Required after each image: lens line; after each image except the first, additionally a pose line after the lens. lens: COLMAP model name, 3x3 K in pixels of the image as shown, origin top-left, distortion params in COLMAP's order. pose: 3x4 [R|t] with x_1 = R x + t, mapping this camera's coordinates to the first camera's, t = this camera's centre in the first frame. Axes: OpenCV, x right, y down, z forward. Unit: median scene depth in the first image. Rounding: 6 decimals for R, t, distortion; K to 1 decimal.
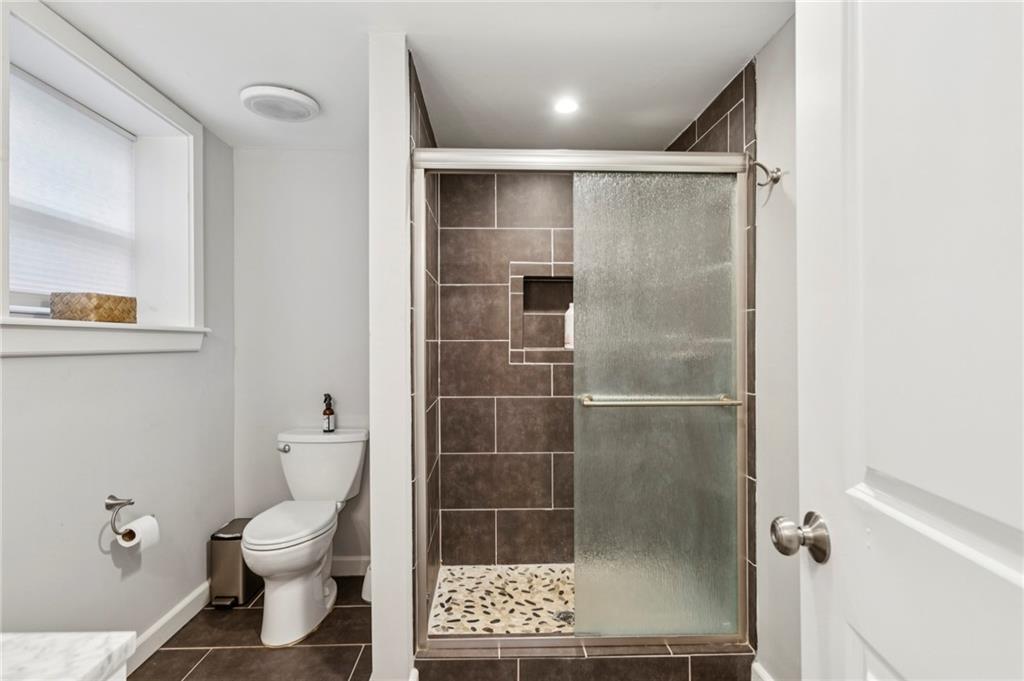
lens RADIAL K [[488.5, 0, 508.7], [0, 488.5, 339.1], [0, 0, 1]] dist [-0.001754, -0.000324]
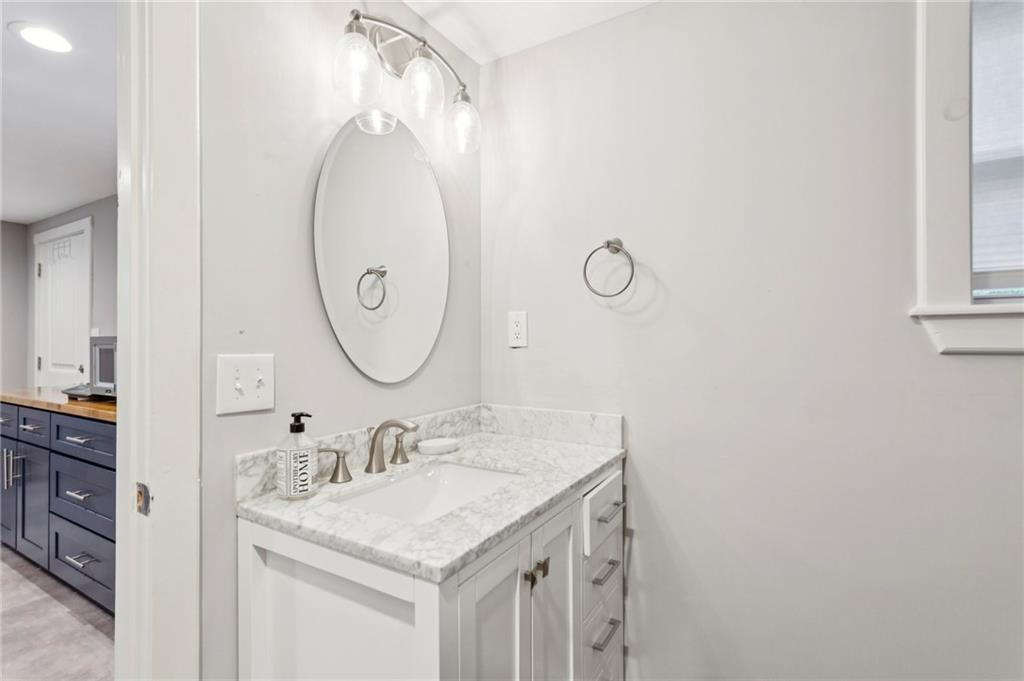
lens RADIAL K [[488.5, 0, 508.7], [0, 488.5, 339.1], [0, 0, 1]] dist [-0.001754, -0.000324]
pose [[-0.556253, 0.006279, -0.830989, 0.076019], [0.005819, 0.999976, 0.003661, 0.004767], [0.830993, -0.002799, -0.556276, 0.810244]]
